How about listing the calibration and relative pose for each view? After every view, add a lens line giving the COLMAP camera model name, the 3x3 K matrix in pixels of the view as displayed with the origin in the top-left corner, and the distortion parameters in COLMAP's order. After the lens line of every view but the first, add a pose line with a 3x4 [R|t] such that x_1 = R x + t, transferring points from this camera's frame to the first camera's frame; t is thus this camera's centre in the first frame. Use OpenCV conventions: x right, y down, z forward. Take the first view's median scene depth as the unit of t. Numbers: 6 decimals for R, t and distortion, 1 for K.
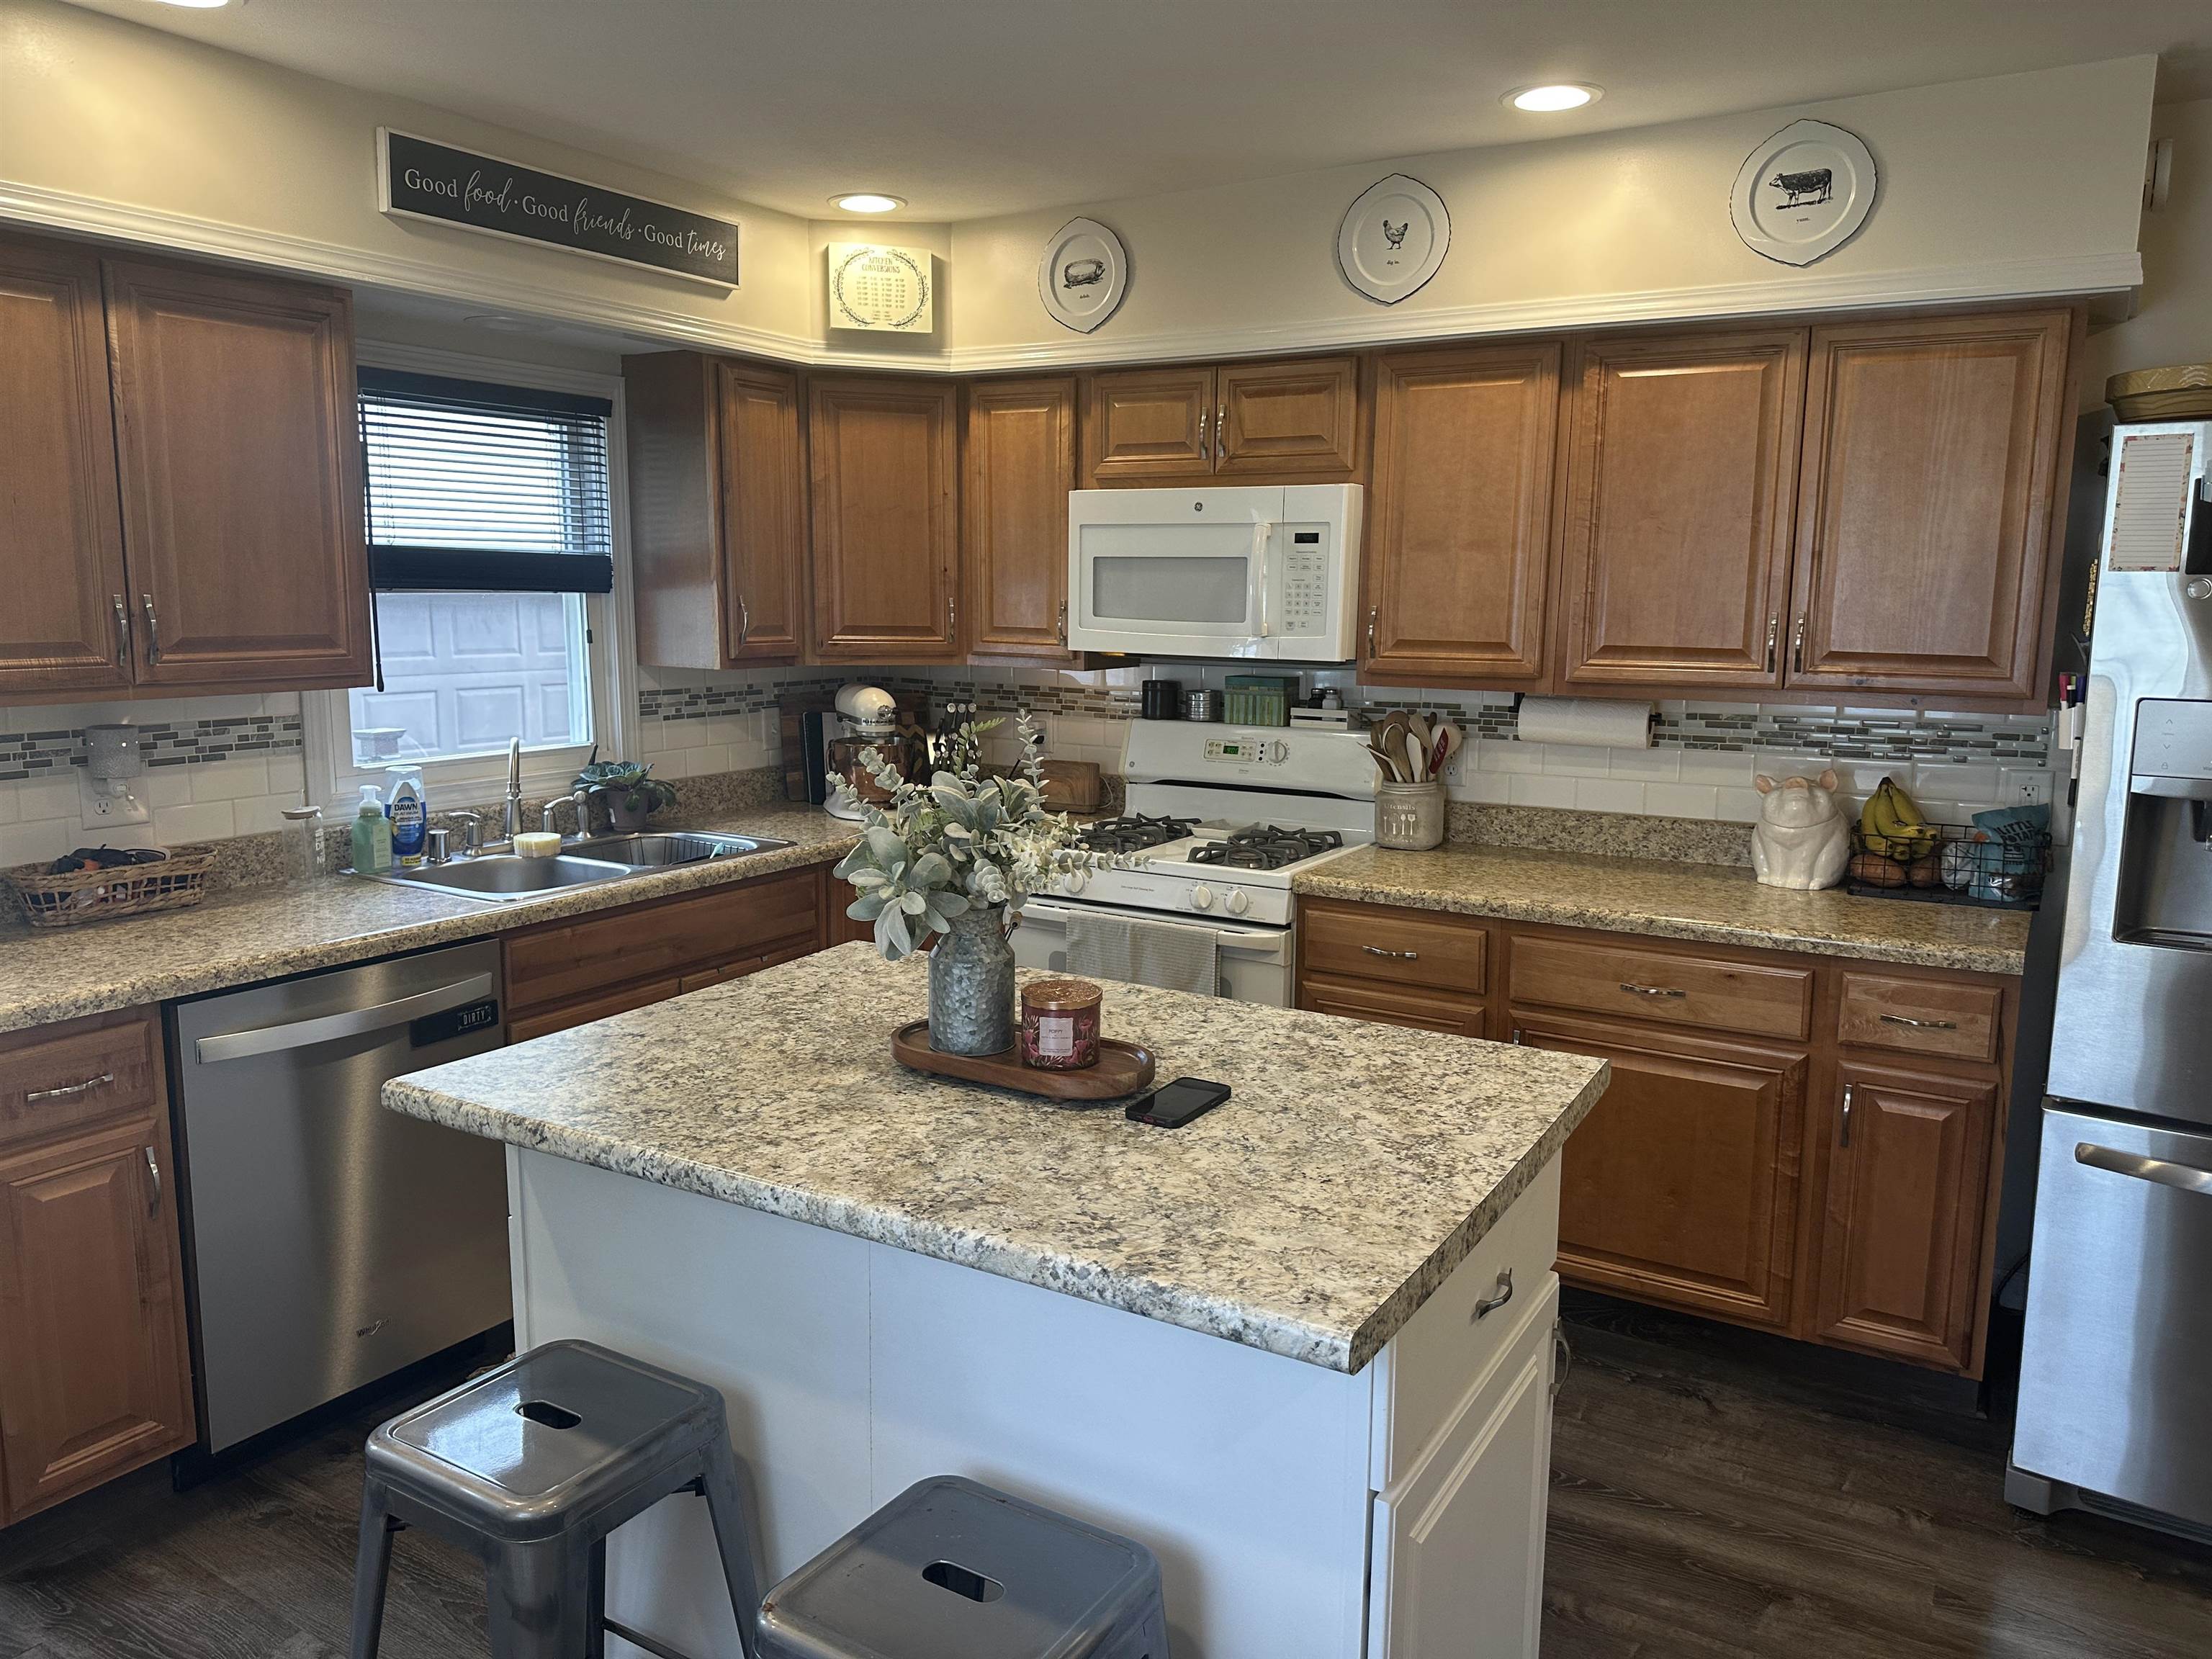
lens RADIAL K [[1568.4, 0, 1085.6], [0, 1568.4, 842.3], [0, 0, 1]] dist [0.078883, -0.095888]
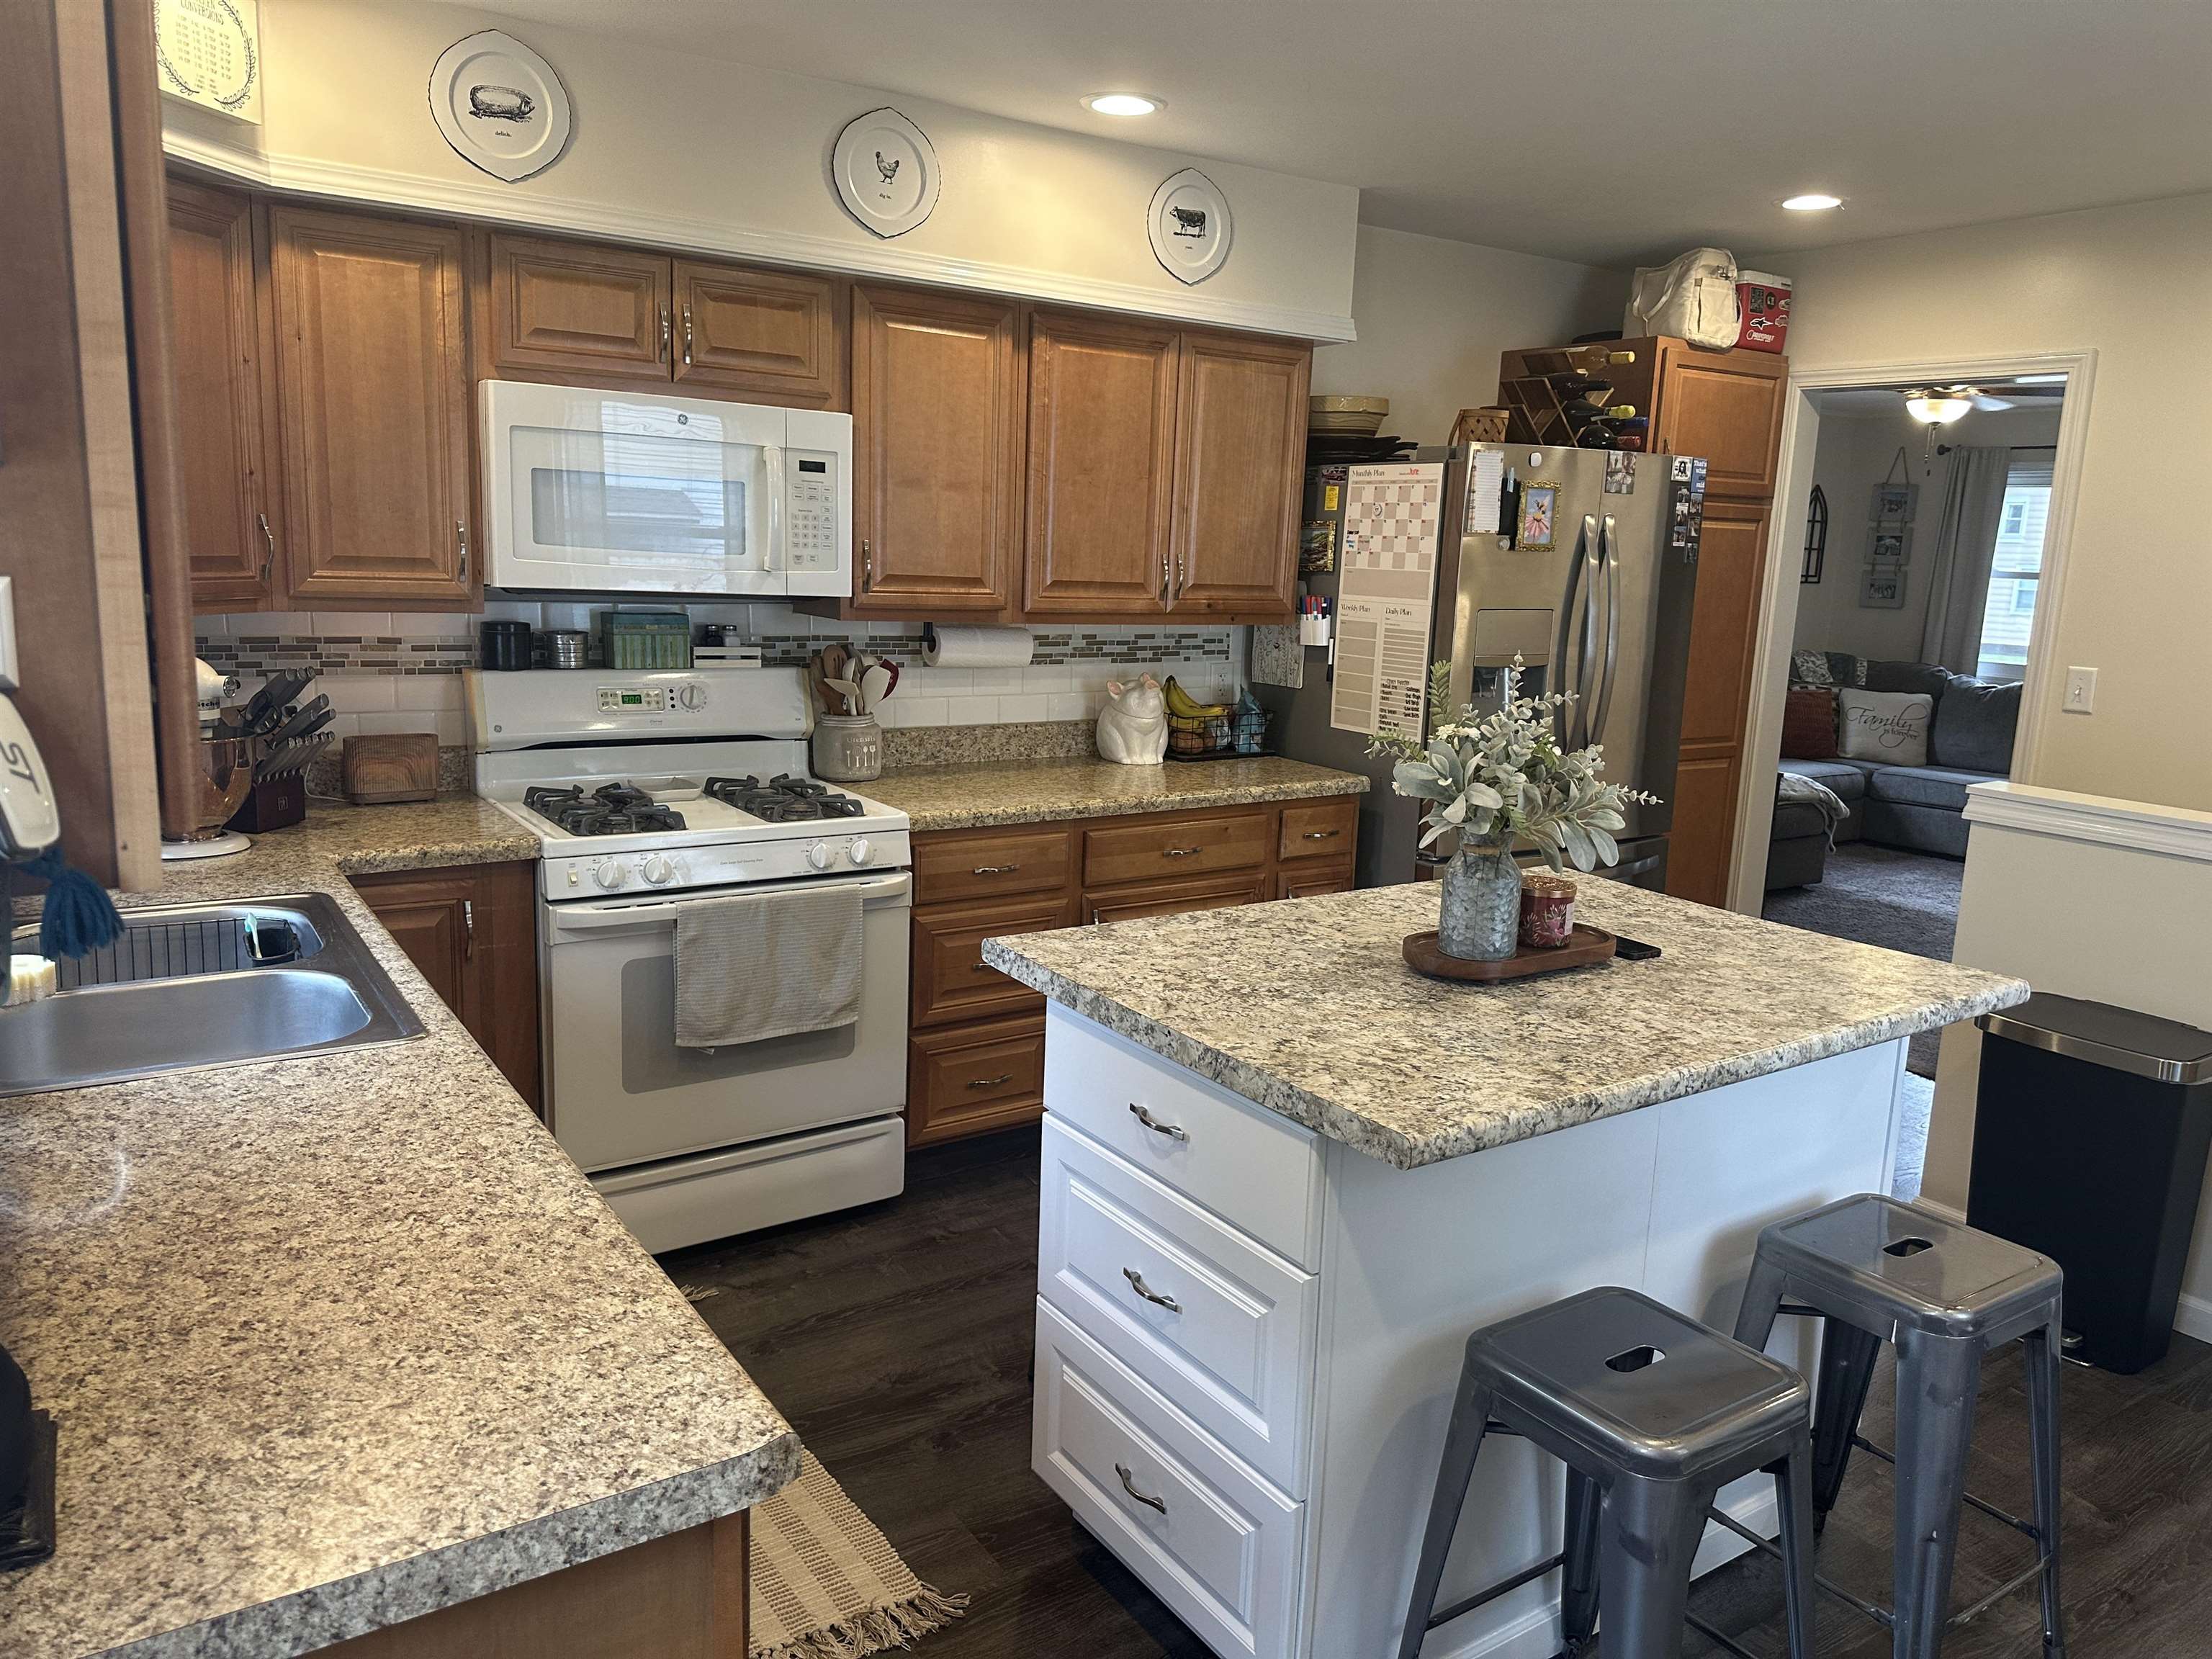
lens RADIAL K [[1568.4, 0, 1162.8], [0, 1568.4, 849.8], [0, 0, 1]] dist [0.078883, -0.095888]
pose [[0.412260, -0.170212, 0.895025, -0.694341], [0.113169, 0.984352, 0.135073, -0.072982], [-0.904010, 0.045604, 0.425071, 0.426862]]
